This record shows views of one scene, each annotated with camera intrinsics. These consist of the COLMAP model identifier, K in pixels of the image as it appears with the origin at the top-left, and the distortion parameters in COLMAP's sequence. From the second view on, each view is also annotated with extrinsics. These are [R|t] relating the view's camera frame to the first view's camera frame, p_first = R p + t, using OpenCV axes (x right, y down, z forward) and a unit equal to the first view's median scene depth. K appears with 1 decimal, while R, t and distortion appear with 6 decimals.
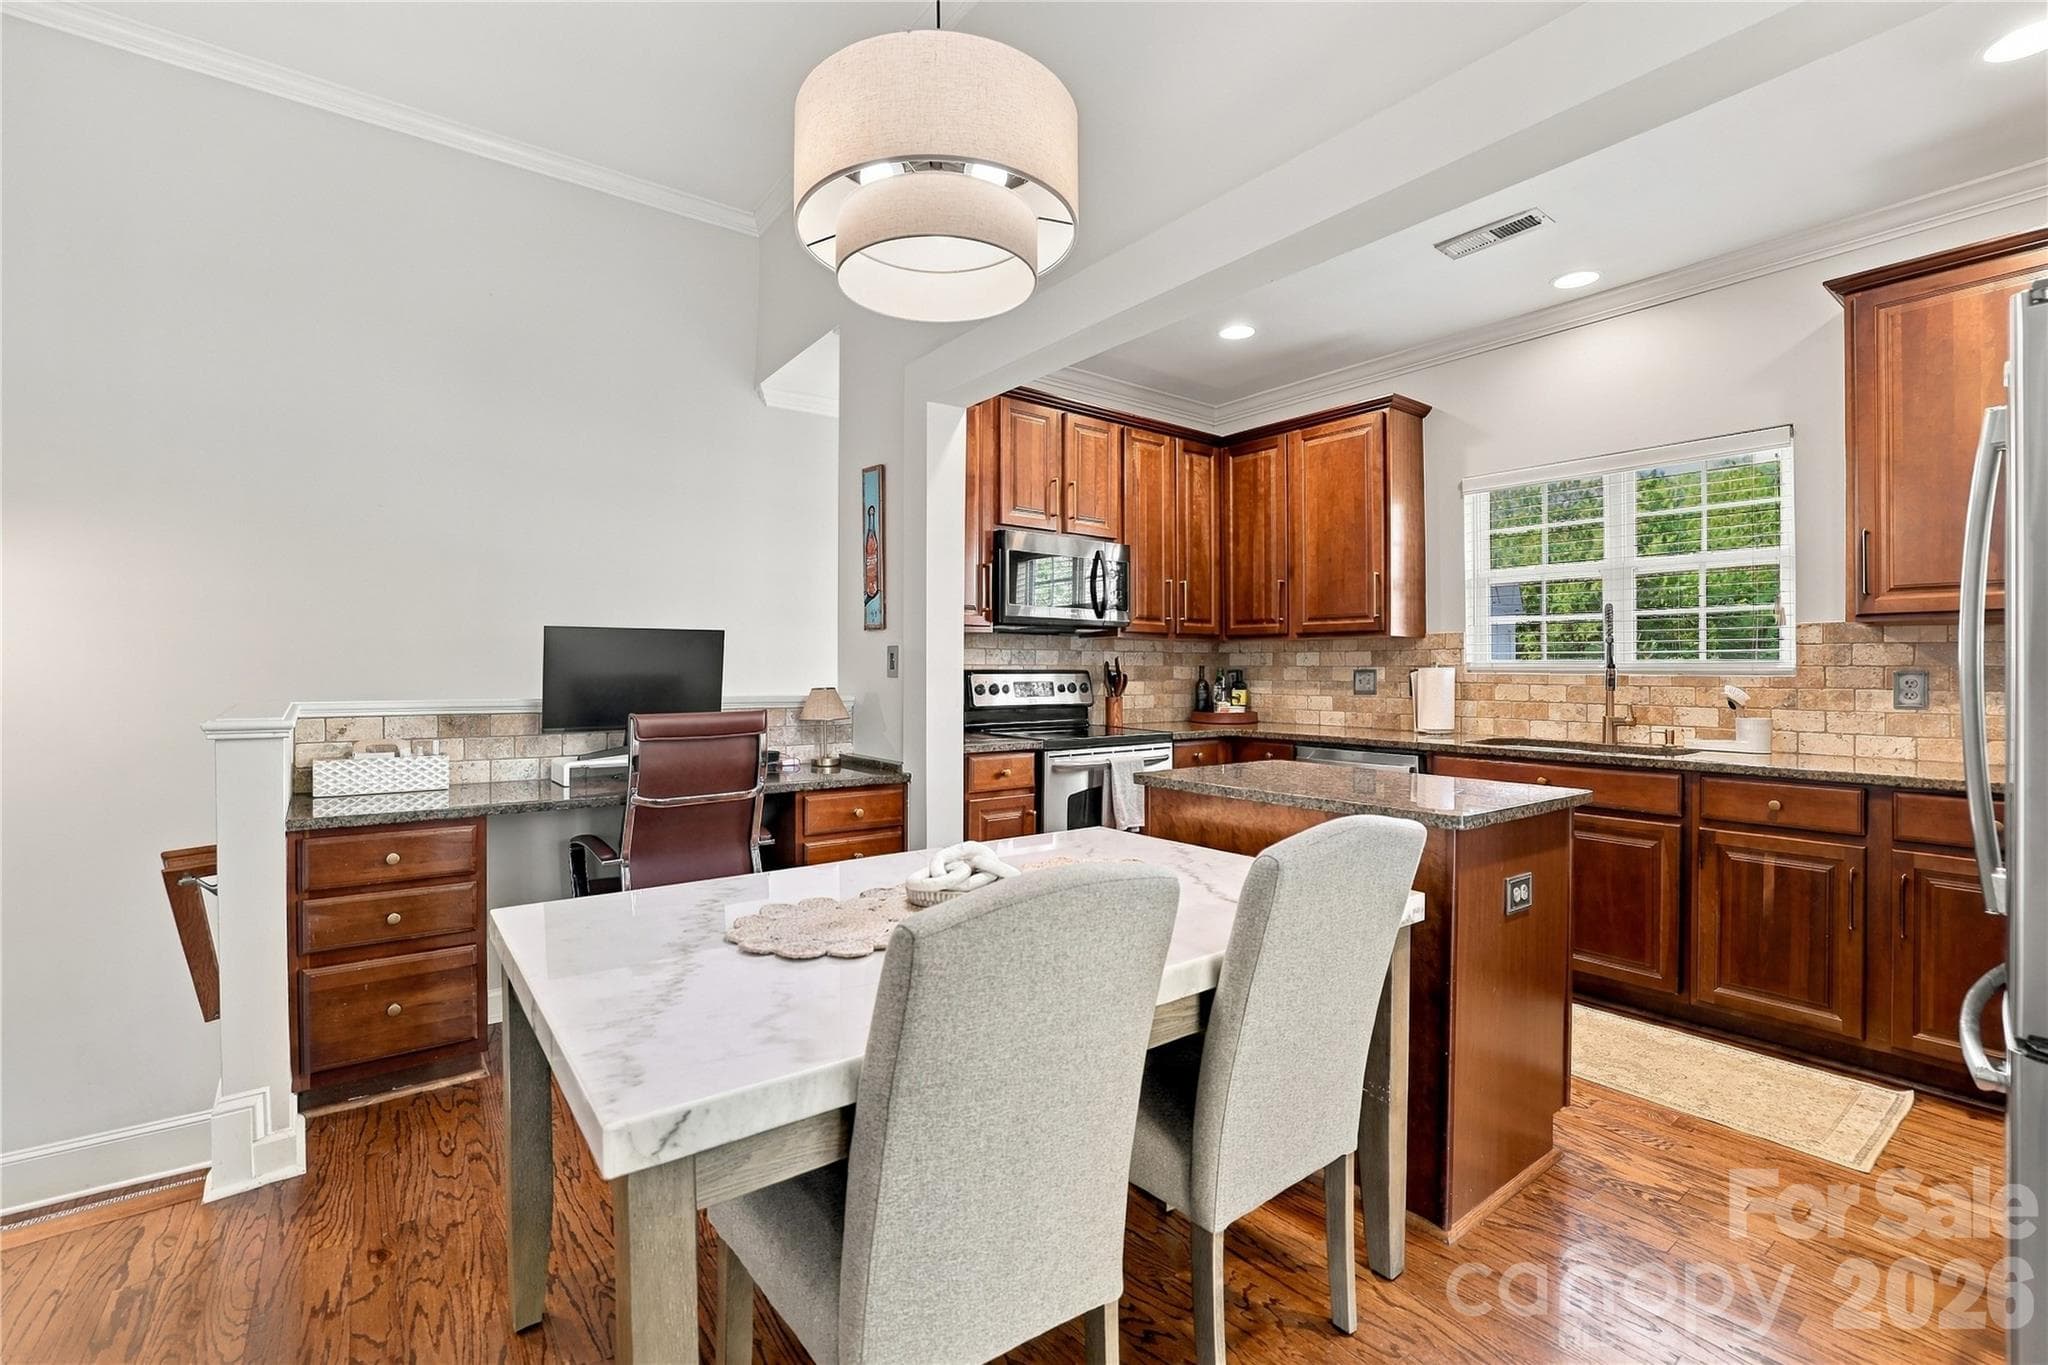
lens RADIAL K [[947.6, 0, 1023.8], [0, 947.6, 669.1], [0, 0, 1]] dist [0.001367, 0.010794]
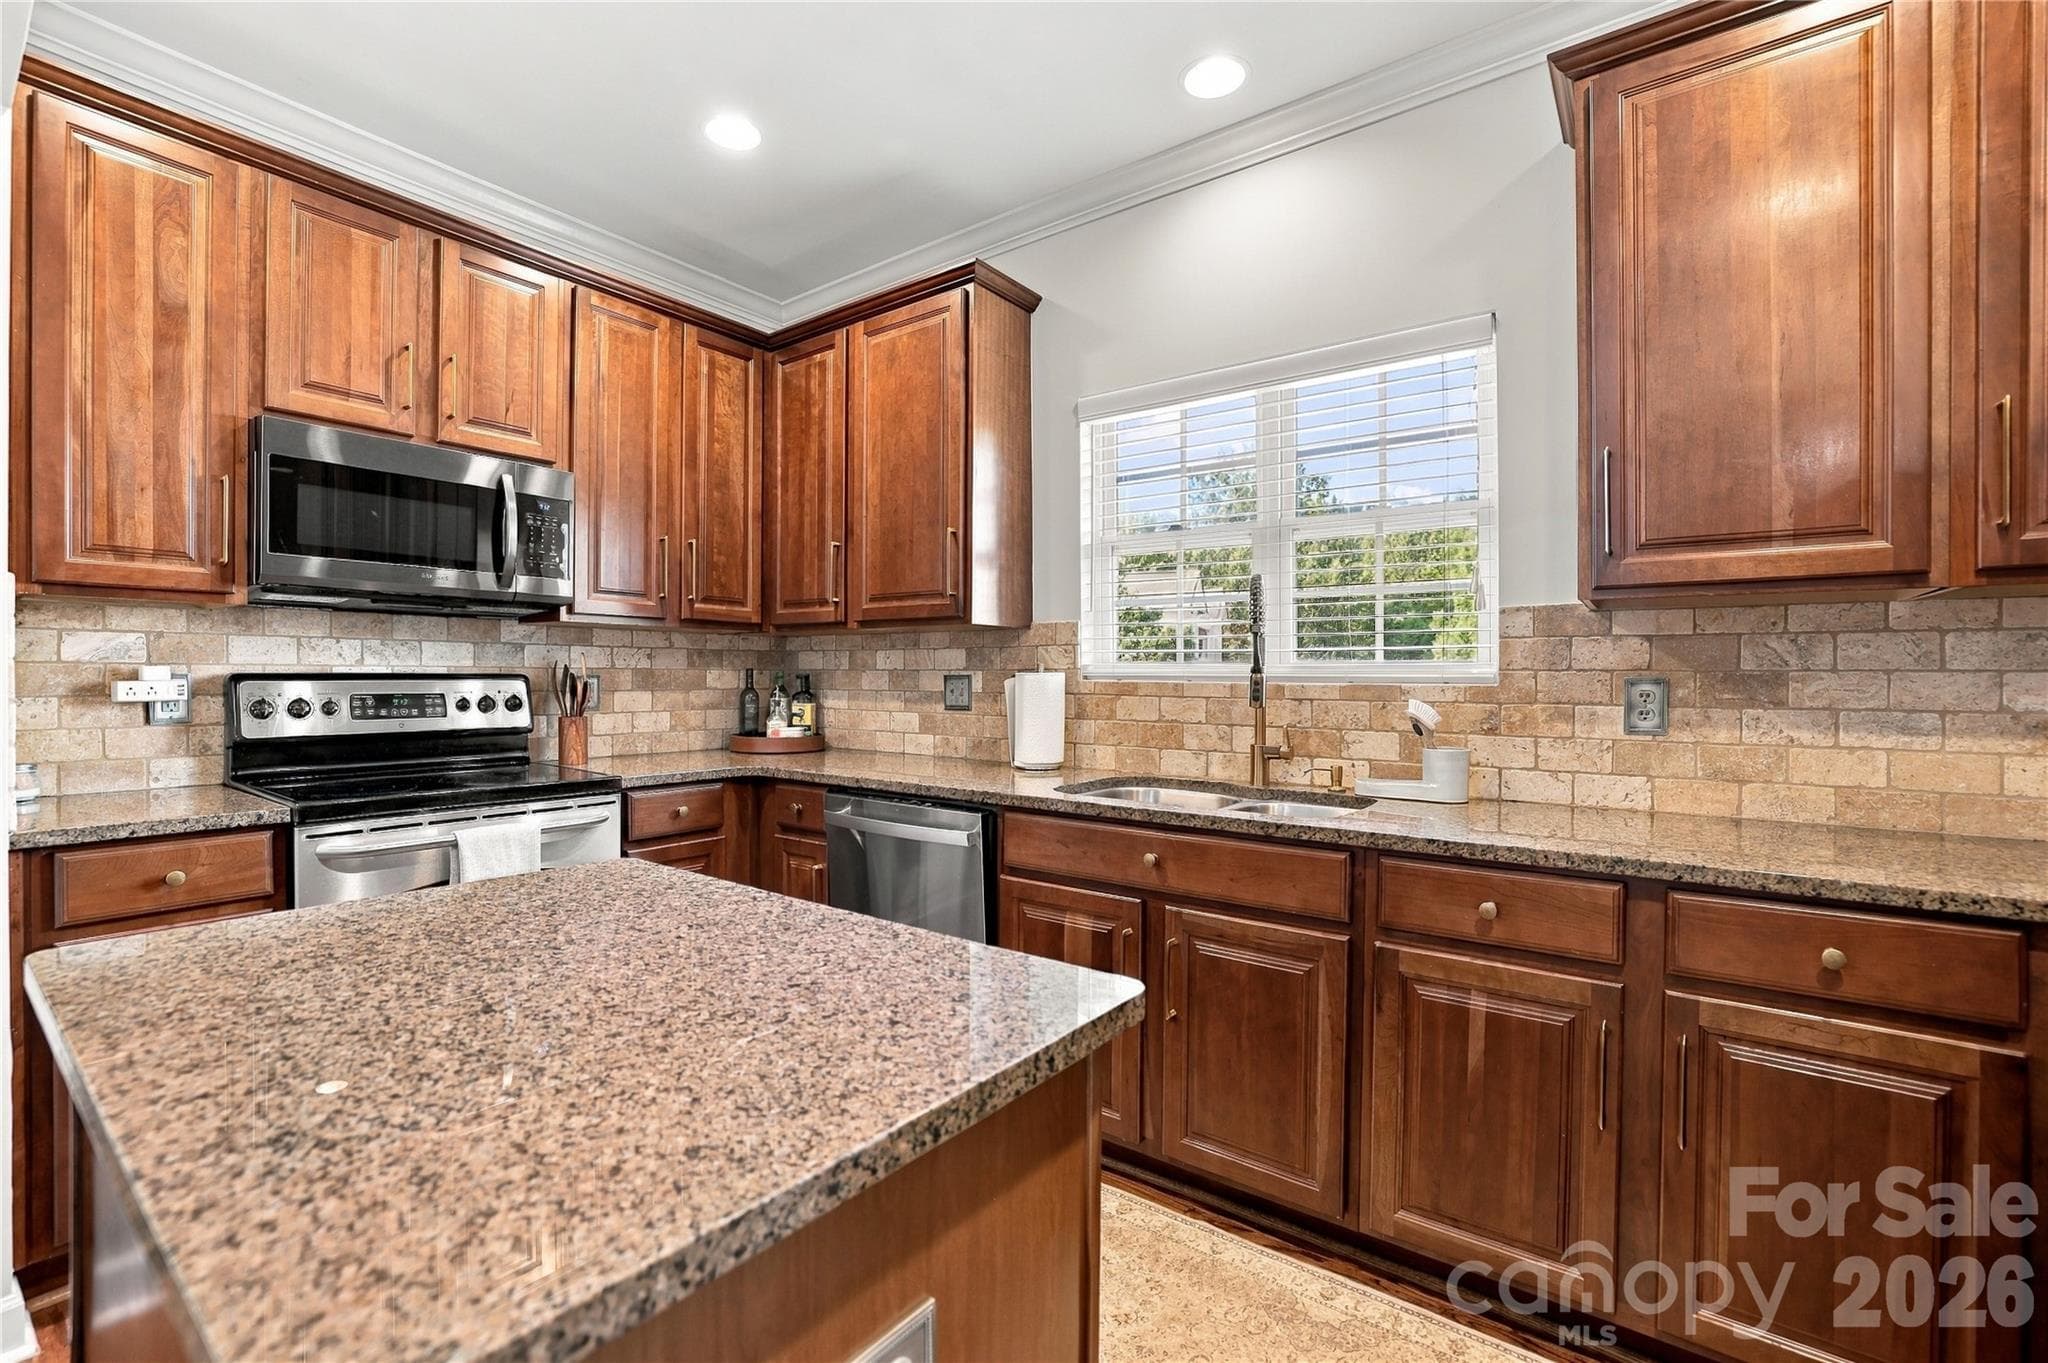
lens RADIAL K [[891.4, 0, 1024.0], [0, 891.4, 681.5], [0, 0, 1]] dist [-0.001153, -0.000054]
pose [[0.969688, 0.000295, 0.244345, 0.268109], [-0.002146, 0.999971, 0.007307, 0.000595], [-0.244336, -0.007610, 0.969661, 0.381884]]
